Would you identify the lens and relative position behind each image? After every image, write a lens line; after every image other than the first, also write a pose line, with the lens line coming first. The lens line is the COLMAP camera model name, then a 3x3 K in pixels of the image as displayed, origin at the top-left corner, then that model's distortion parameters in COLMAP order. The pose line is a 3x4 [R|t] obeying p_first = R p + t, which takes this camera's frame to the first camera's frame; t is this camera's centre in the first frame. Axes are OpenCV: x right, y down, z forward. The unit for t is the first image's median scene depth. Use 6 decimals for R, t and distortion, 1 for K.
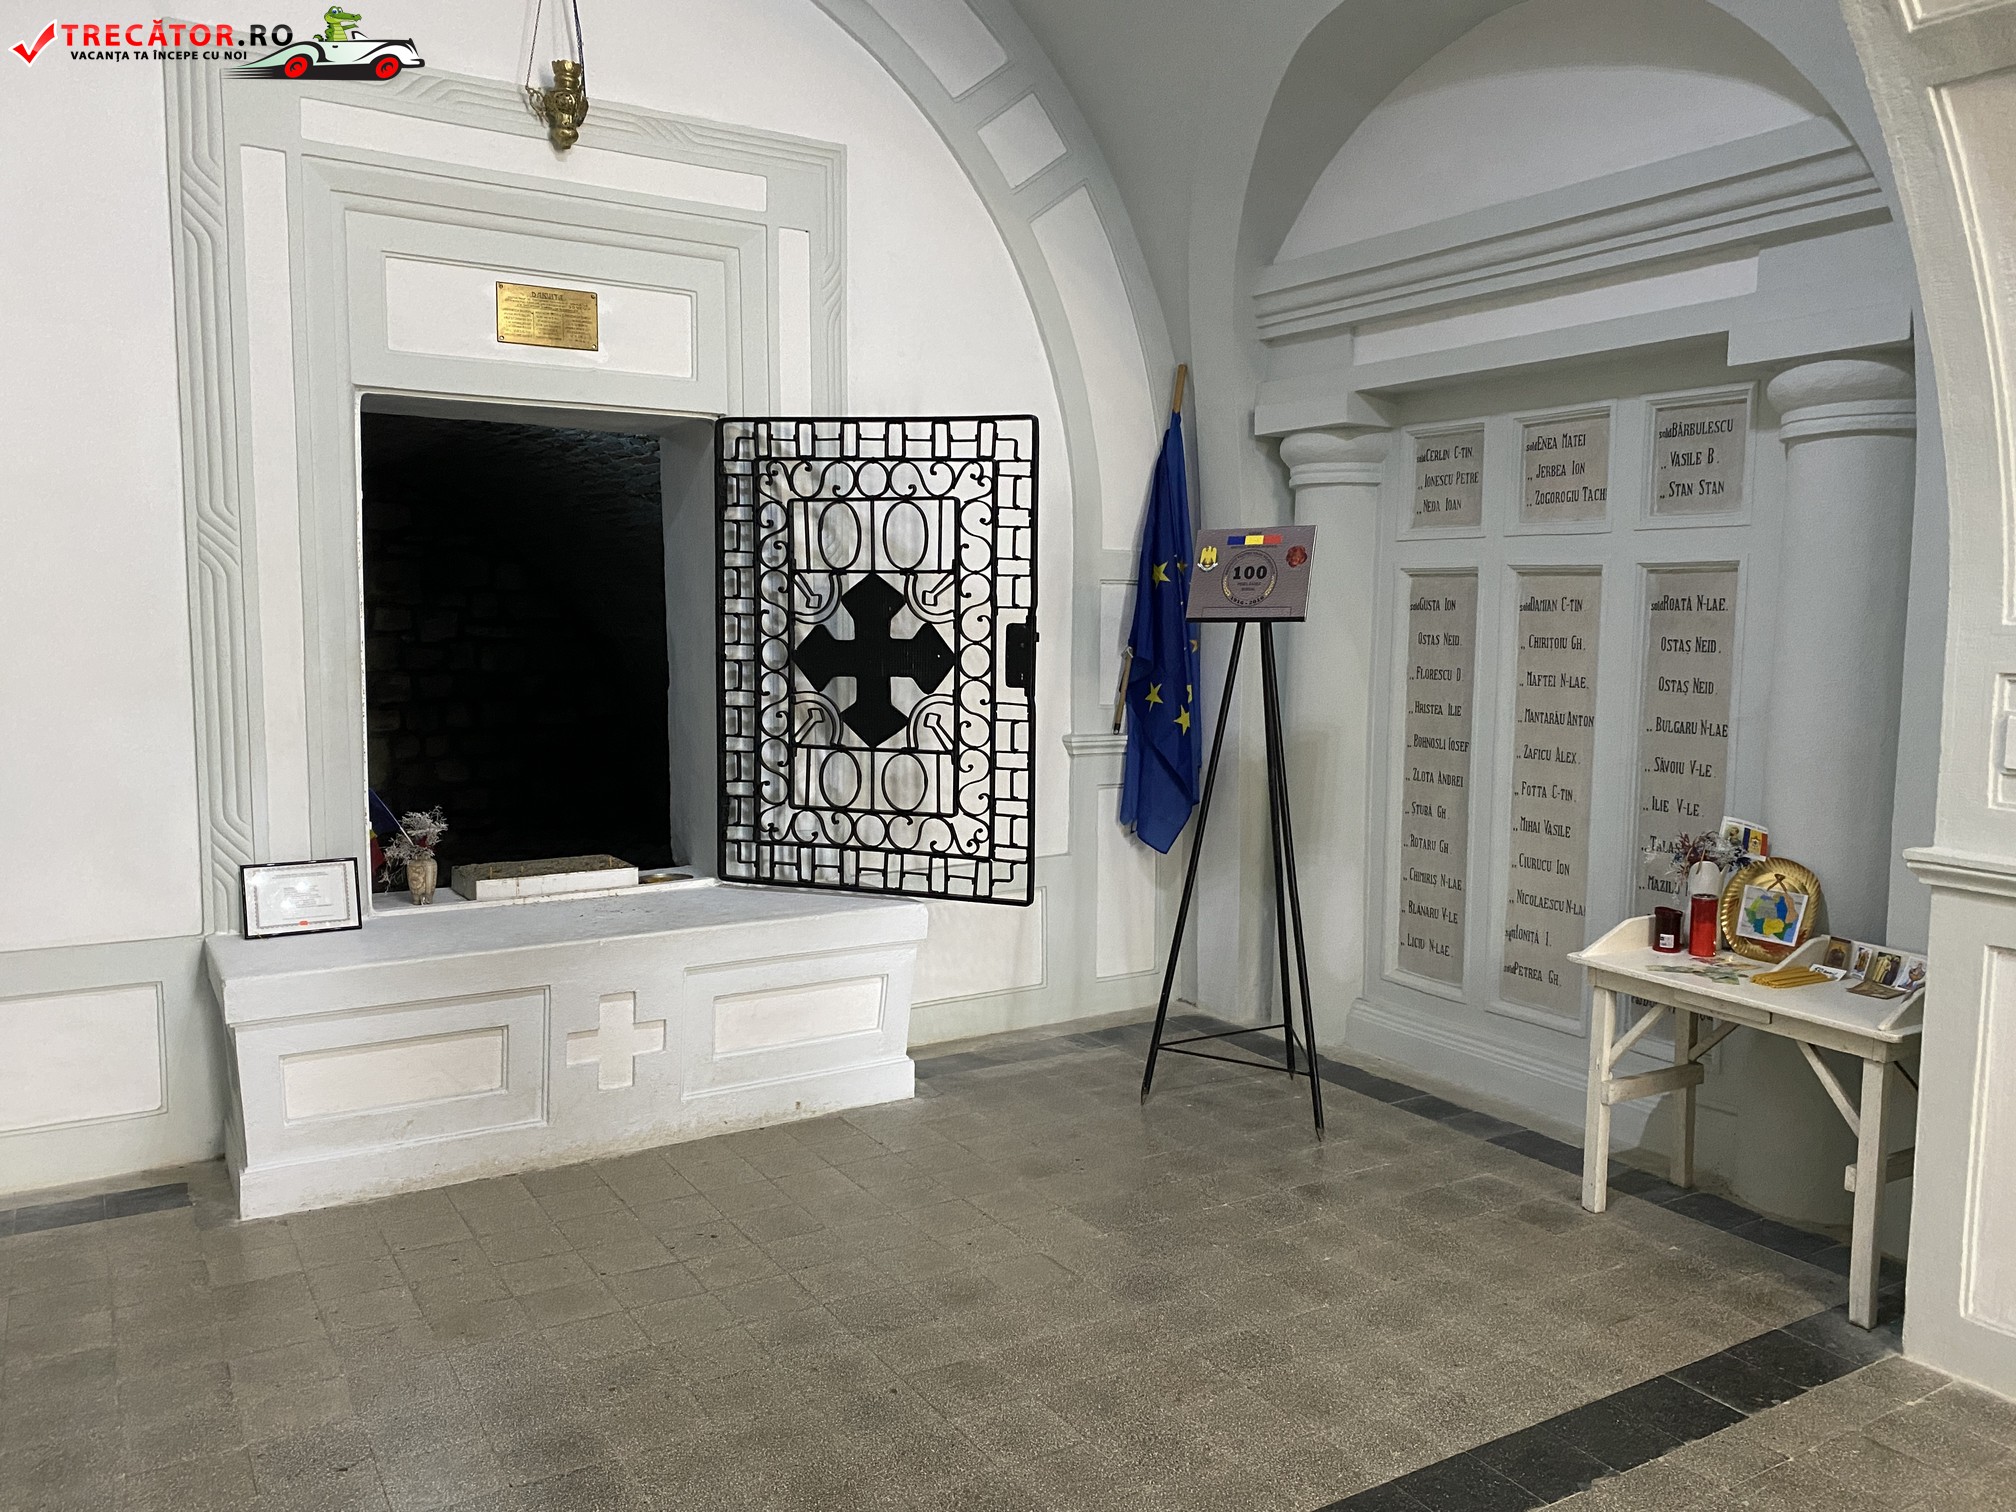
lens RADIAL K [[1515.7, 0, 989.4], [0, 1515.7, 755.9], [0, 0, 1]] dist [0.152696, -0.366223]
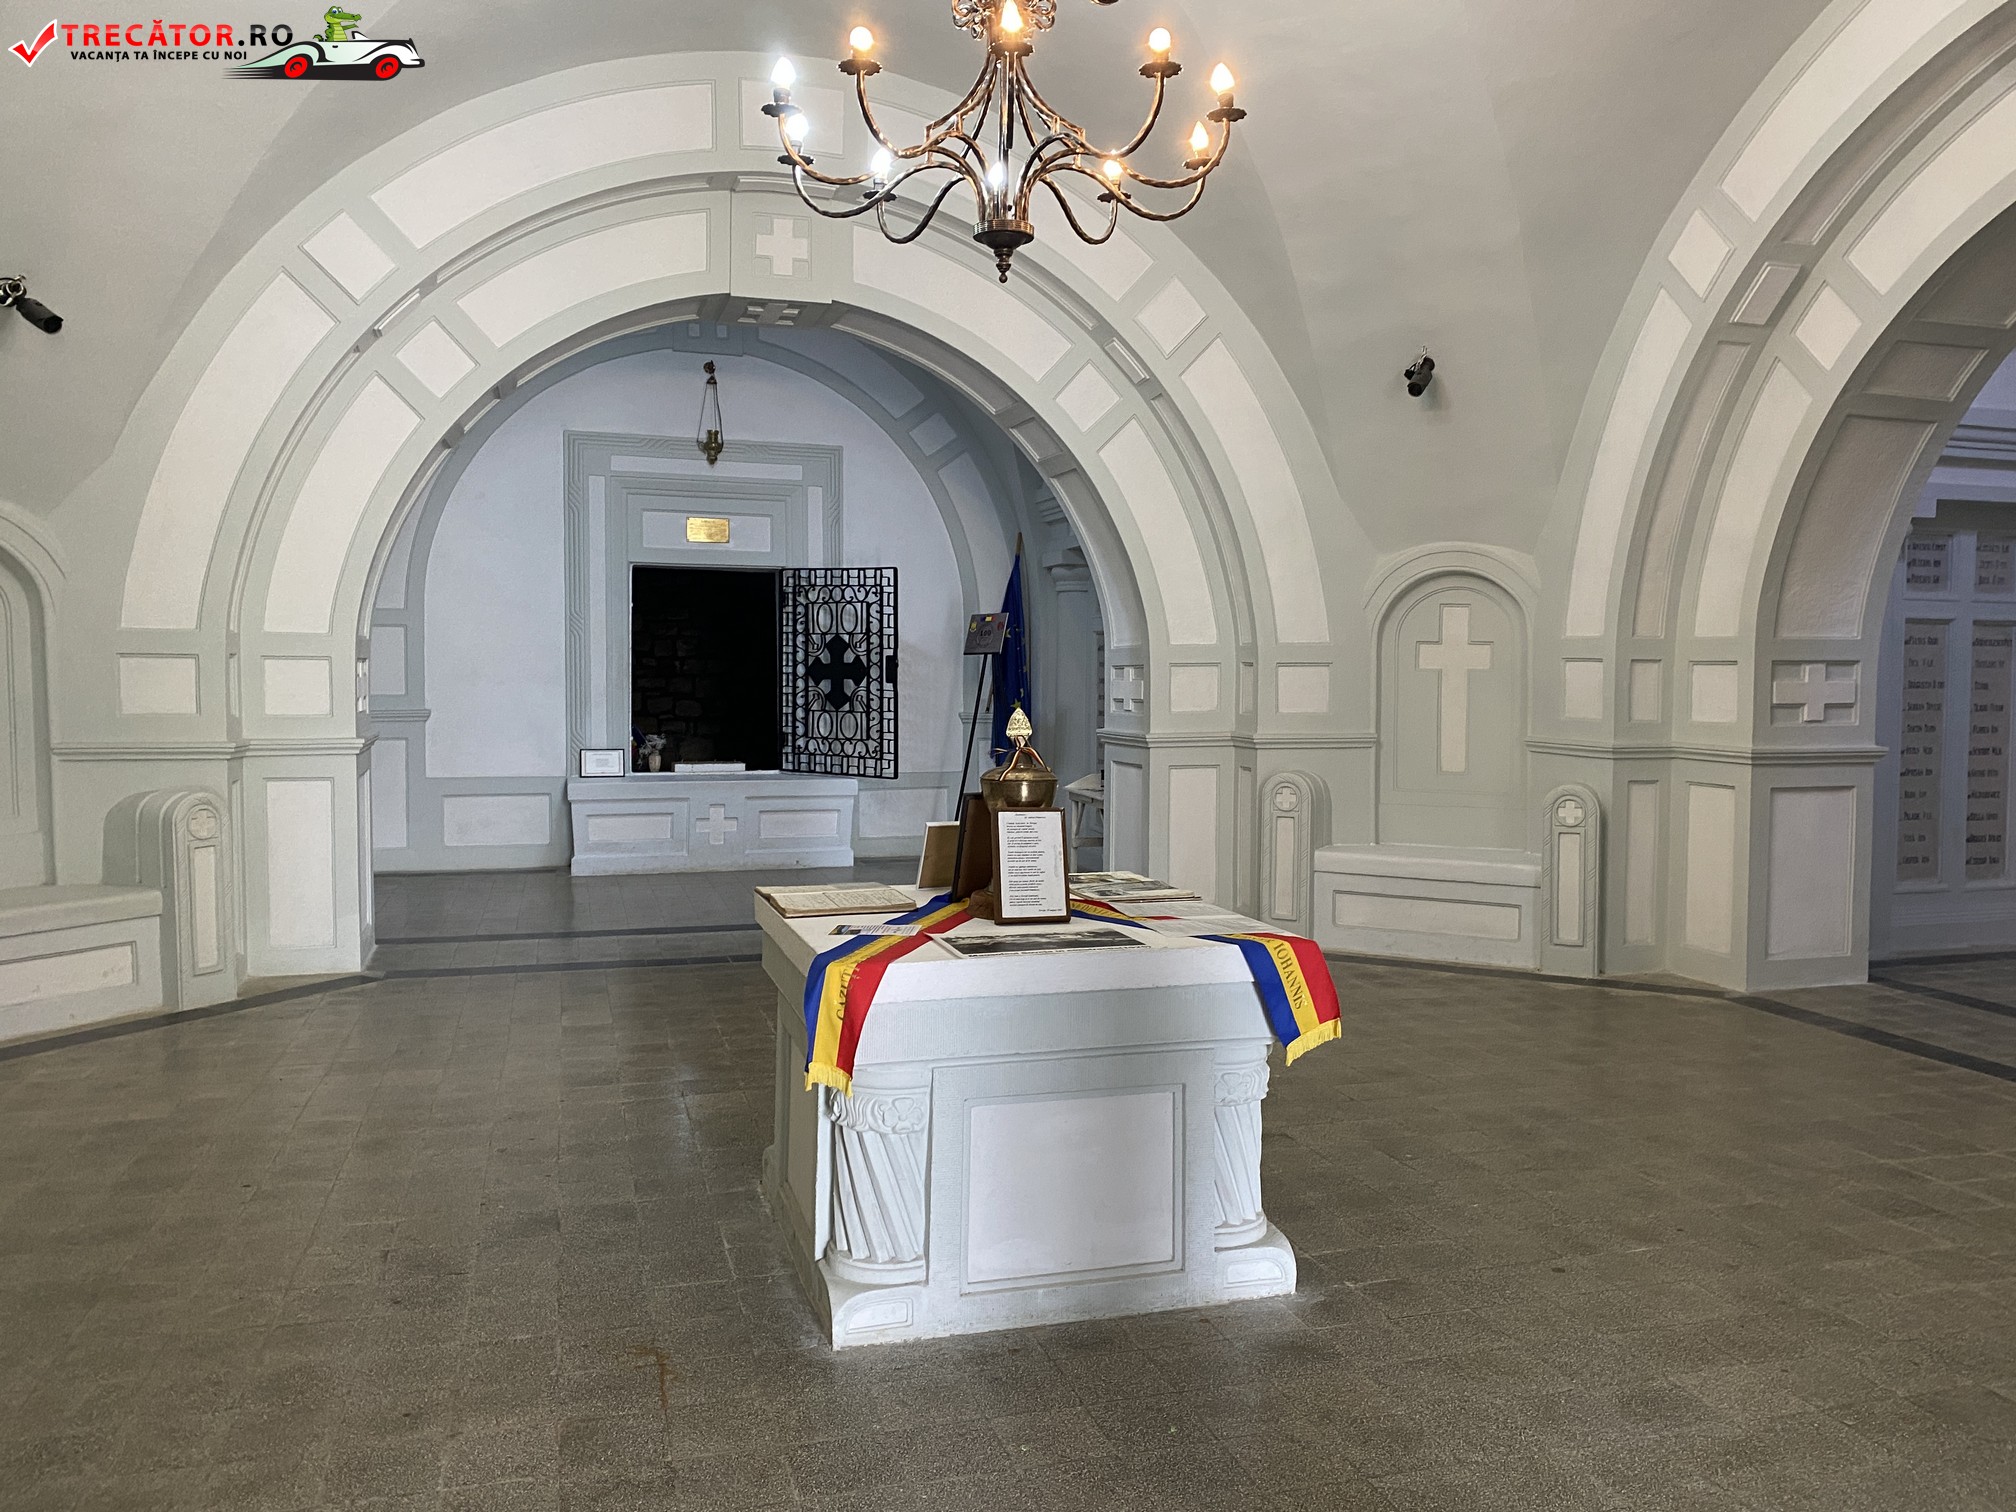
lens RADIAL K [[1518.9, 0, 1005.2], [0, 1518.9, 749.5], [0, 0, 1]] dist [0.185765, -0.561140]
pose [[0.964840, 0.010265, -0.262636, 0.779921], [-0.023280, 0.998647, -0.046490, 0.155650], [0.261804, 0.050970, 0.963774, -1.152653]]
